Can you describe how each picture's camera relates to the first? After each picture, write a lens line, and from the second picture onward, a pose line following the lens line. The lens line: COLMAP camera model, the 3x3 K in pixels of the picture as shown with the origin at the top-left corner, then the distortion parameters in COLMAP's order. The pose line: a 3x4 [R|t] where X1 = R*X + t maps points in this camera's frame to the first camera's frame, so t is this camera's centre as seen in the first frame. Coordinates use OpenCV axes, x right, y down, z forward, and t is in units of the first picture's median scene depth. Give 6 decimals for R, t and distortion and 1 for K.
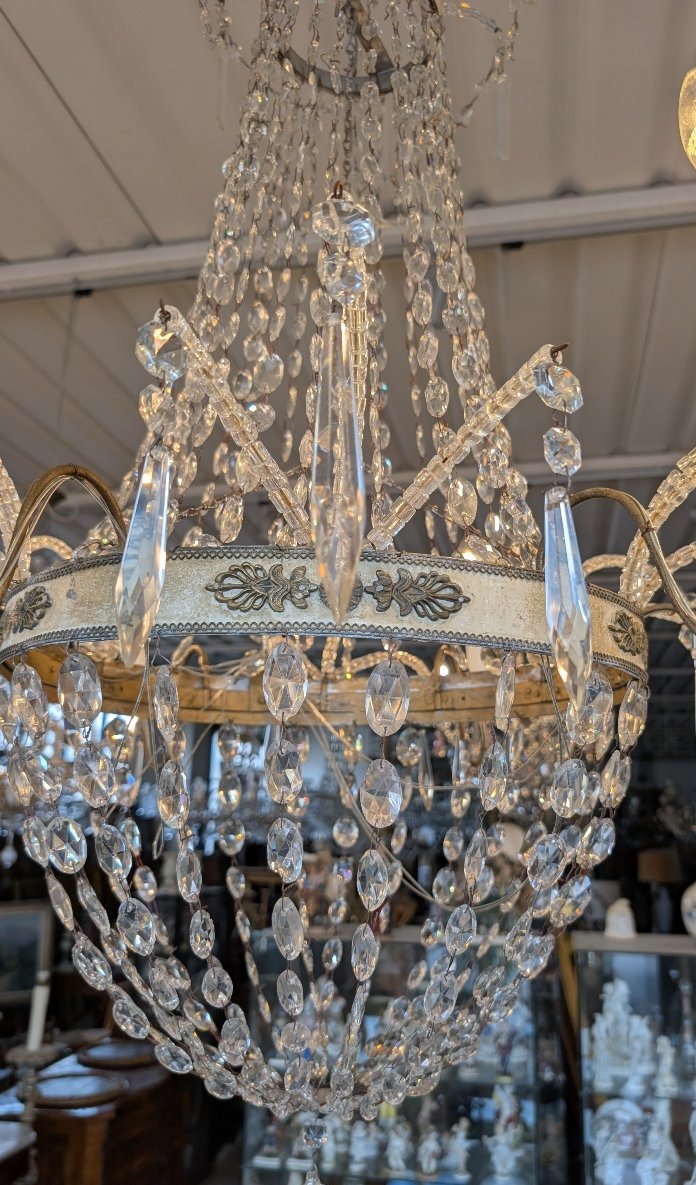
lens RADIAL K [[898.5, 0, 348.0], [0, 898.5, 592.5], [0, 0, 1]] dist [0.001923, 0.000985]
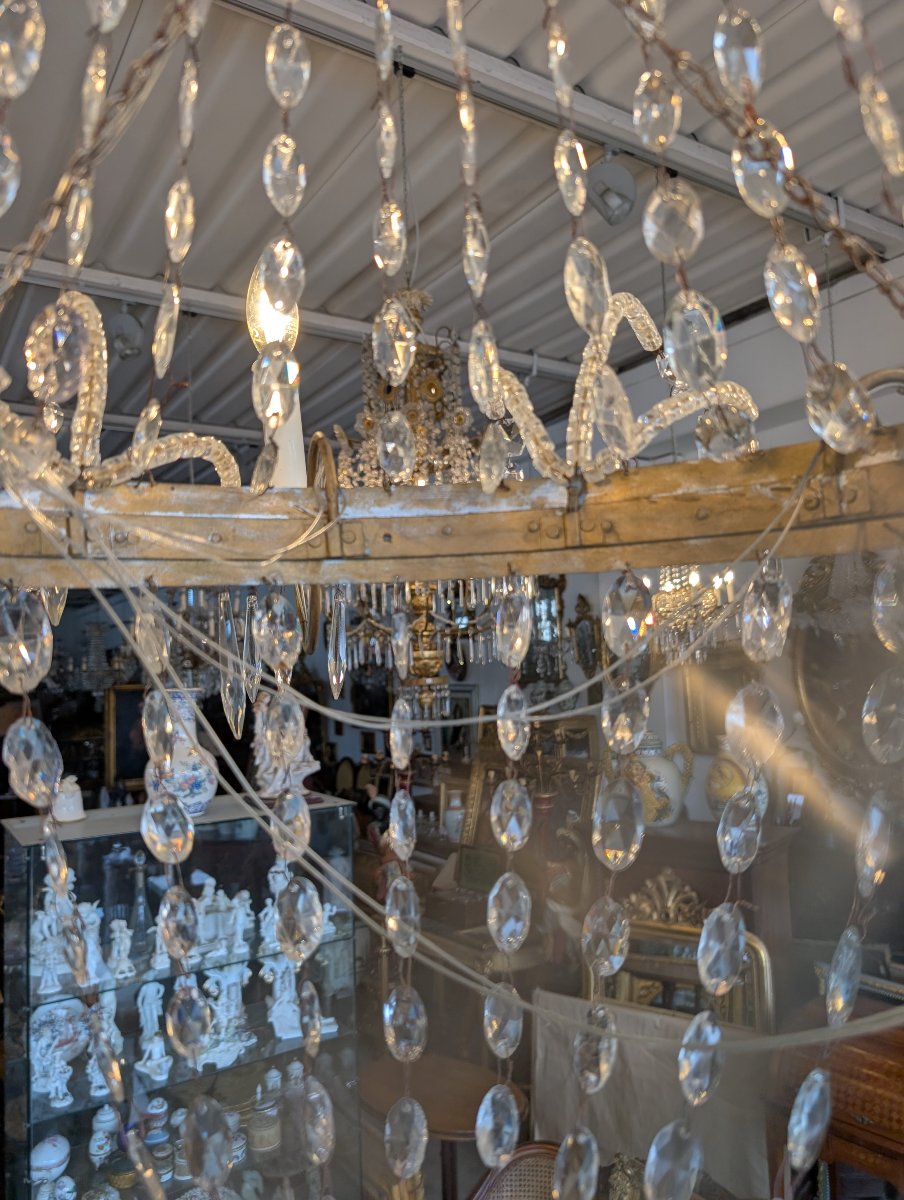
lens RADIAL K [[898.7, 0, 452.0], [0, 898.7, 600.0], [0, 0, 1]] dist [-0.004901, -0.002261]
pose [[0.707024, -0.011791, 0.707091, -0.209718], [-0.102778, 0.987532, 0.119236, 0.087224], [-0.699681, -0.156977, 0.696997, 0.601066]]
